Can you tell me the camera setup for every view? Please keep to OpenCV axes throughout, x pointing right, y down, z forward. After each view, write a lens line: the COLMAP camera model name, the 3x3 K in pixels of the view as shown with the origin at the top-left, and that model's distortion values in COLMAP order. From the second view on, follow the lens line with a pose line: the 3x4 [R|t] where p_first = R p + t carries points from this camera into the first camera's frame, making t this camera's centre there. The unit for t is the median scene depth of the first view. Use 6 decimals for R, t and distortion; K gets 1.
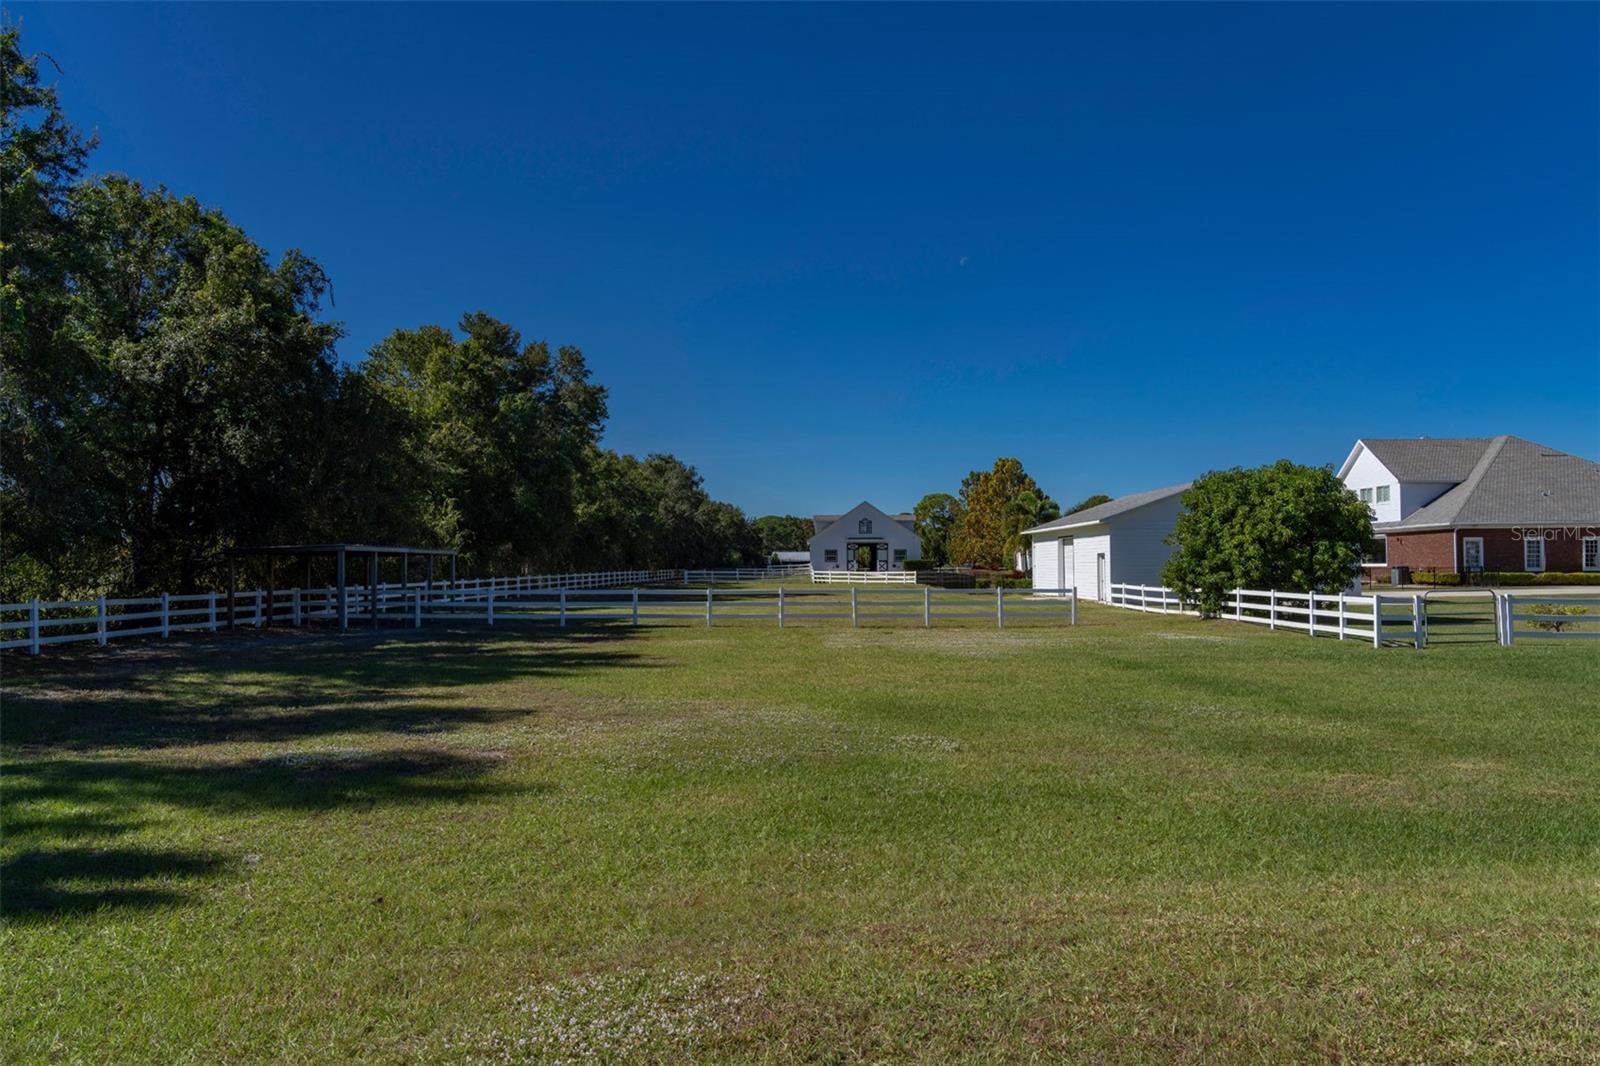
lens RADIAL K [[1085.7, 0, 800.0], [0, 1085.7, 533.0], [0, 0, 1]] dist [0.000585, 0.001076]
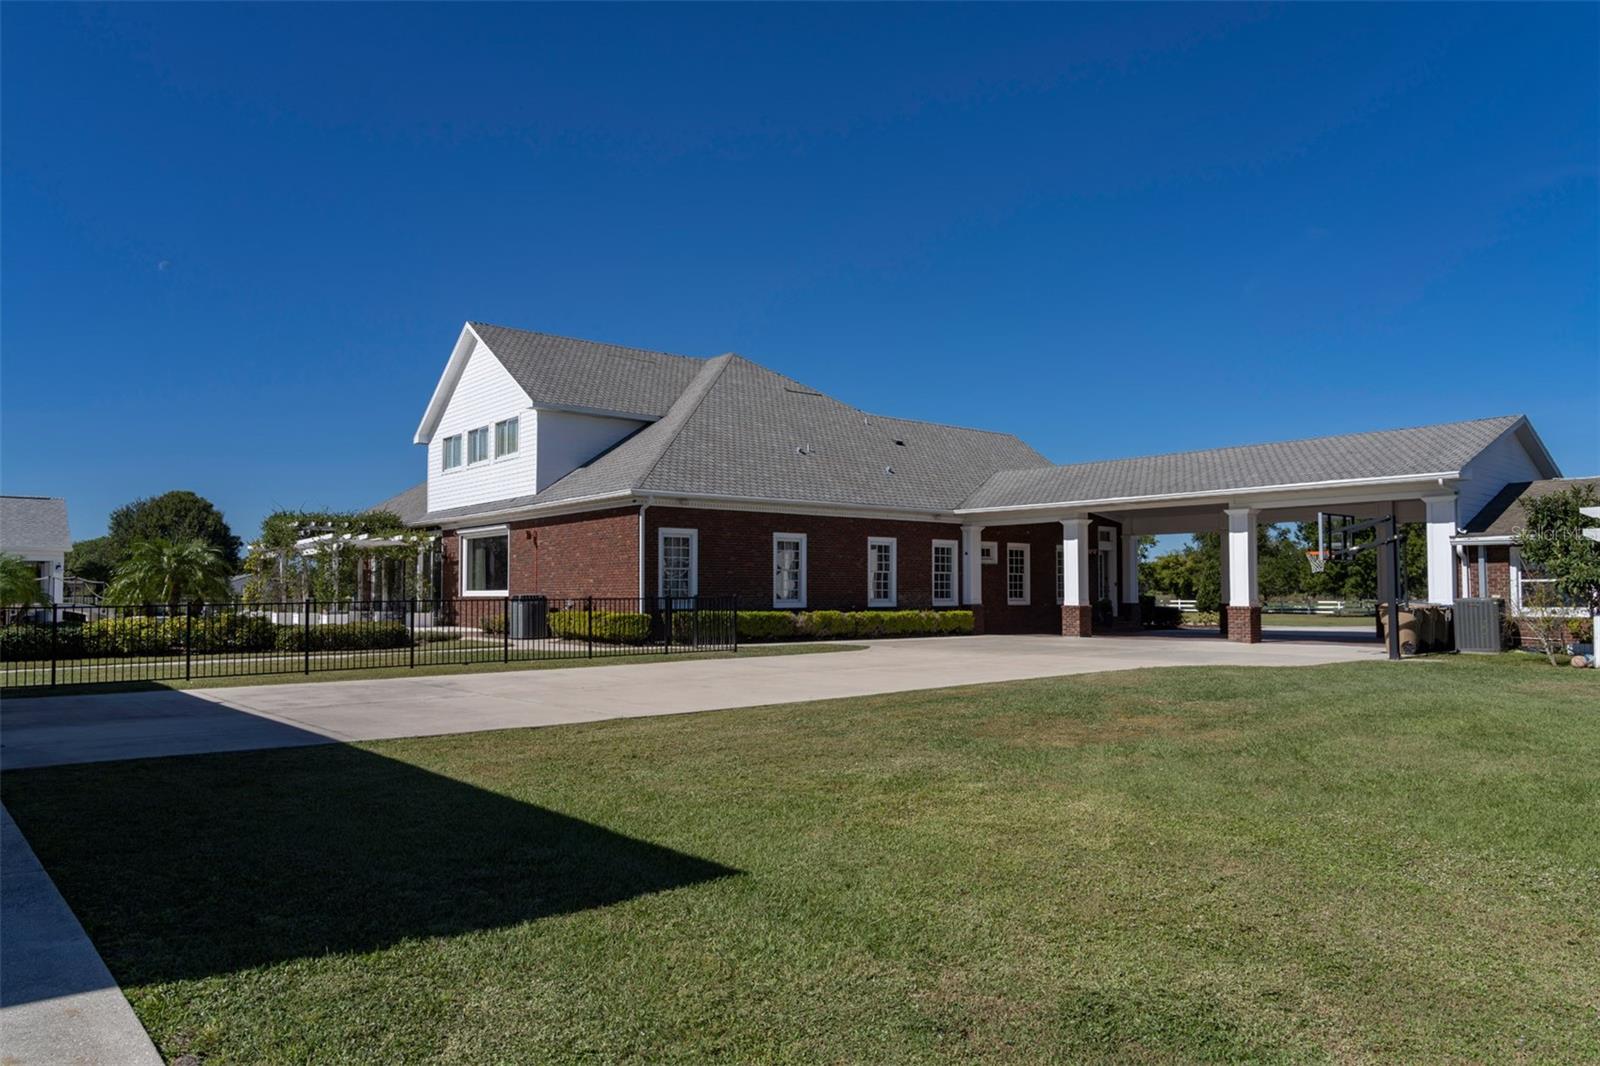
lens RADIAL K [[1085.7, 0, 800.0], [0, 1085.7, 533.0], [0, 0, 1]] dist [0.000585, 0.001076]
pose [[0.768901, 0.046665, 0.637662, 0.359141], [-0.025832, 0.998786, -0.041943, 0.021001], [-0.638846, 0.015778, 0.769173, 0.598678]]
